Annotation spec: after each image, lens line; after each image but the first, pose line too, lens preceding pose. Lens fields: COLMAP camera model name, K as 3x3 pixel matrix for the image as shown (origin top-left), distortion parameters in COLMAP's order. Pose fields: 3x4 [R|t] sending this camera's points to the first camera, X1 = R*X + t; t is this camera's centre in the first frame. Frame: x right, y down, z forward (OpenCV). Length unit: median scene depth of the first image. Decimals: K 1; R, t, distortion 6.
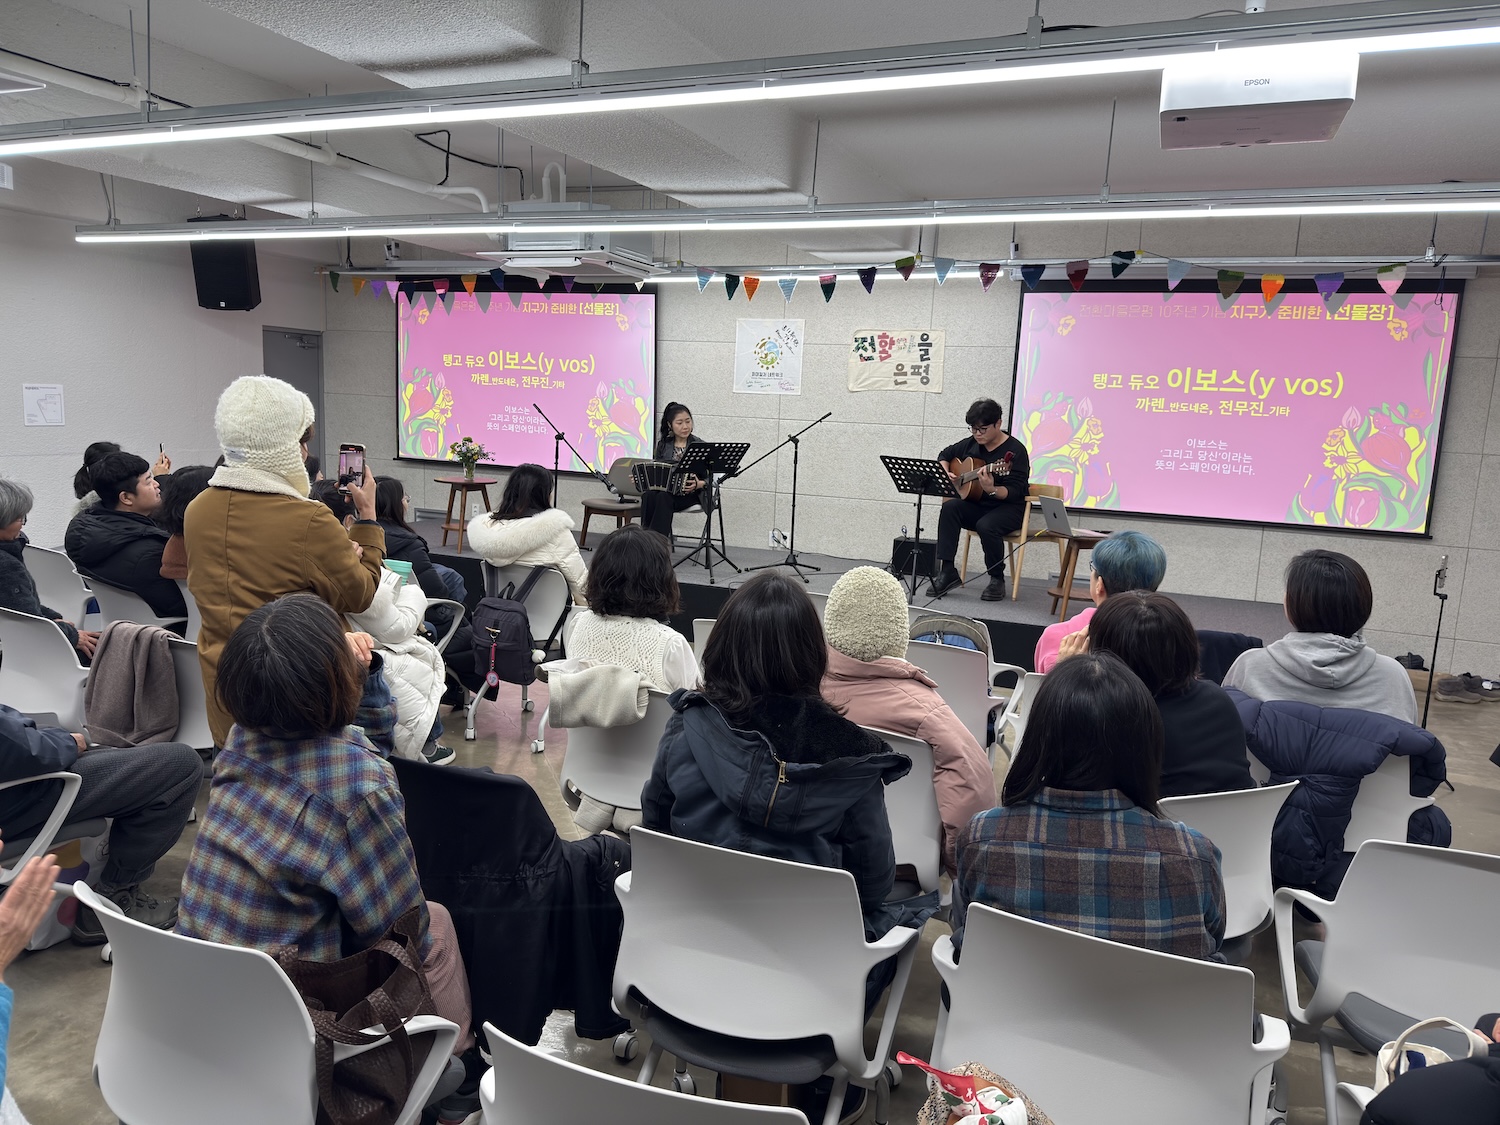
lens RADIAL K [[1064.9, 0, 750.0], [0, 1064.9, 562.5], [0, 0, 1]] dist [0.069582, -0.103474]
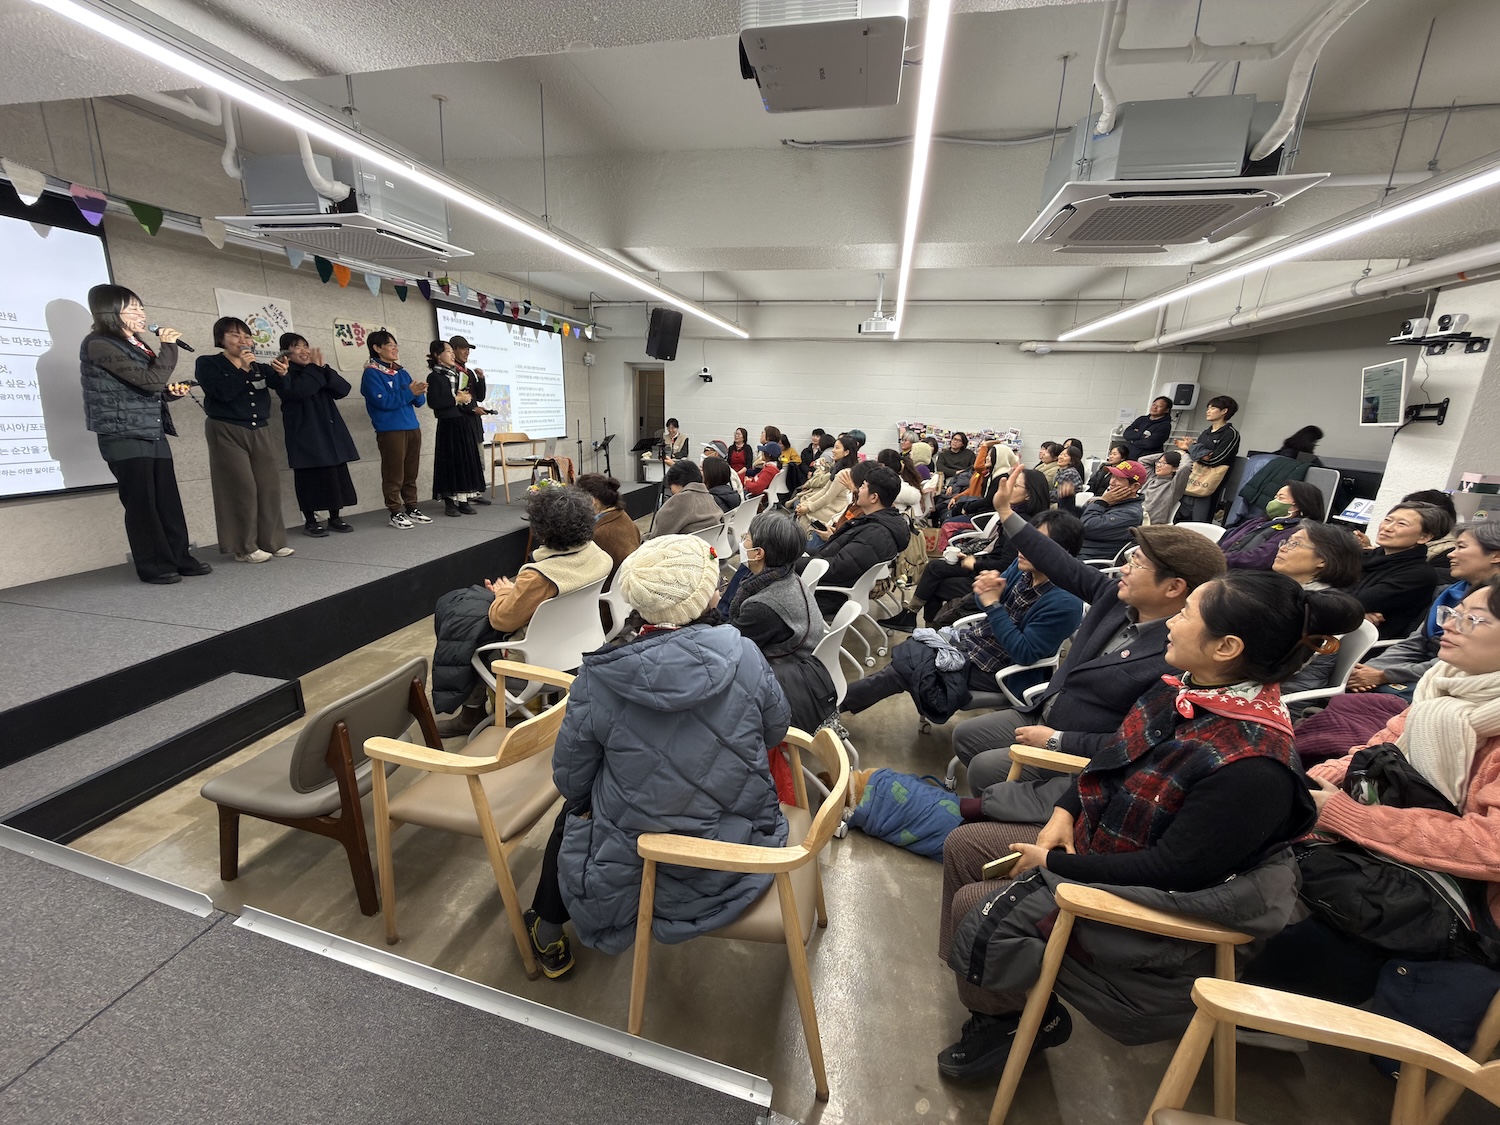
lens RADIAL K [[604.8, 0, 748.8], [0, 604.8, 550.4], [0, 0, 1]] dist [-0.002038, 0.000187]
pose [[-0.188949, -0.285371, 0.939607, -0.691309], [0.107017, 0.945160, 0.308578, -0.132487], [-0.976138, 0.158859, -0.148047, 0.698404]]
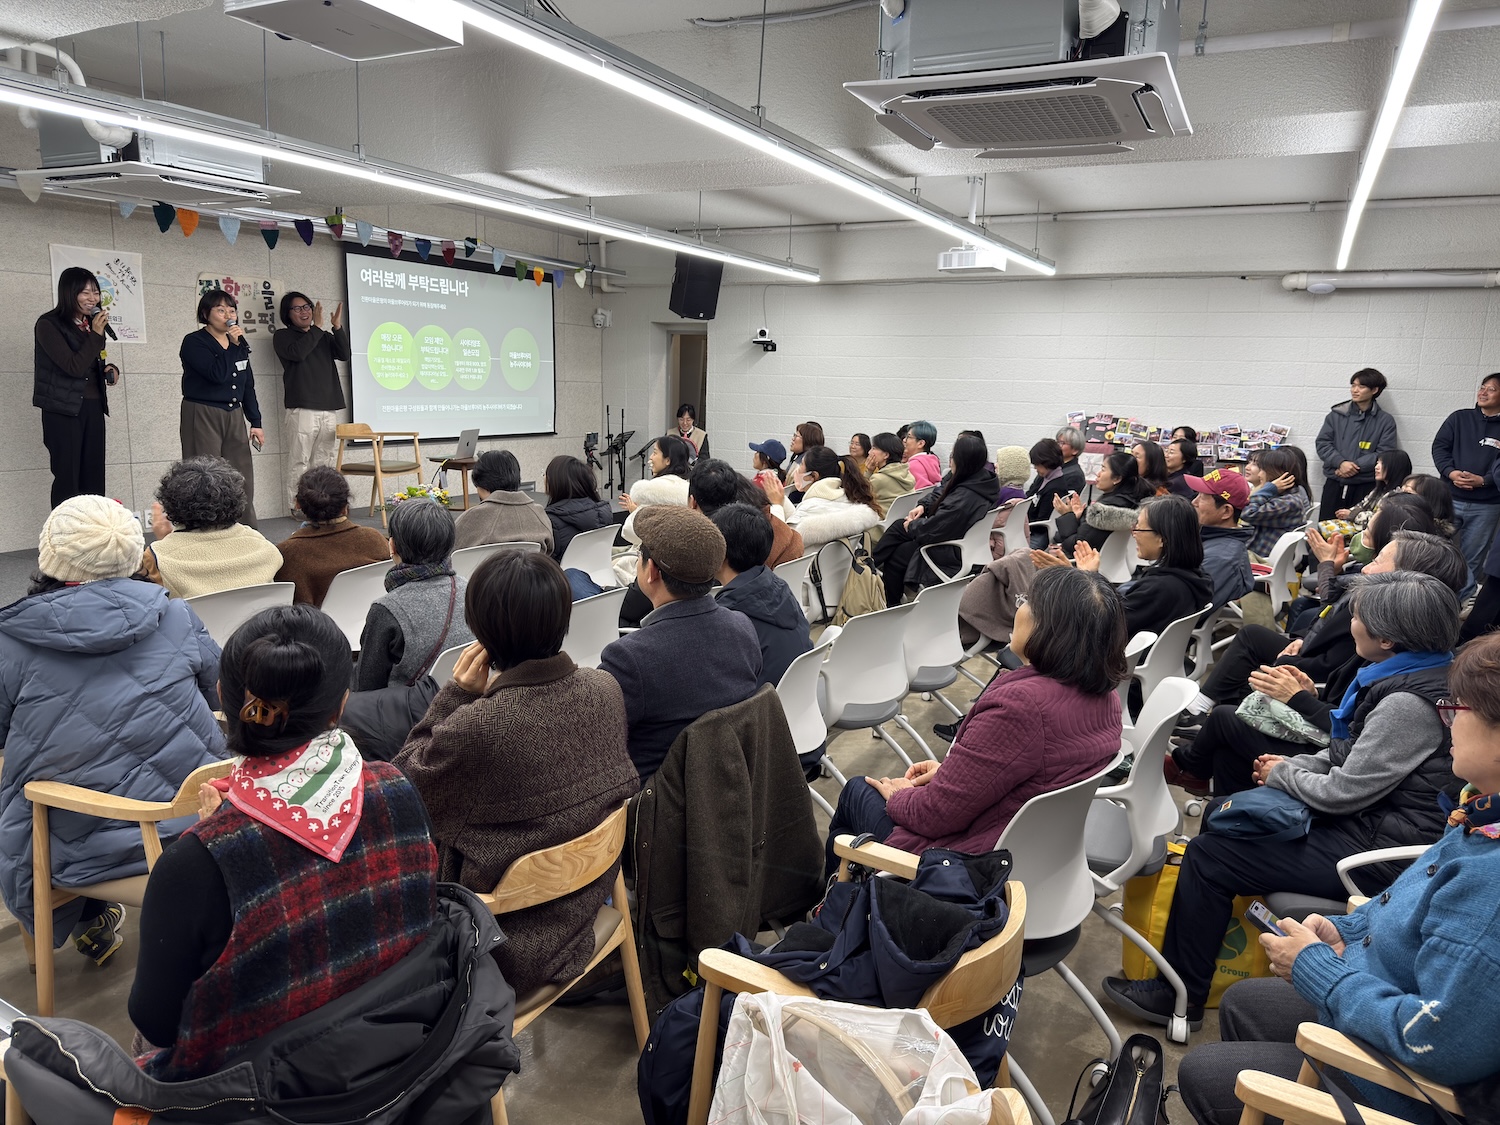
lens RADIAL K [[1064.9, 0, 750.0], [0, 1064.9, 562.5], [0, 0, 1]] dist [0.069582, -0.103474]
pose [[0.061983, -0.214347, 0.974789, -0.827047], [0.123581, 0.970799, 0.205612, -0.108200], [-0.990397, 0.107720, 0.086663, 0.484814]]
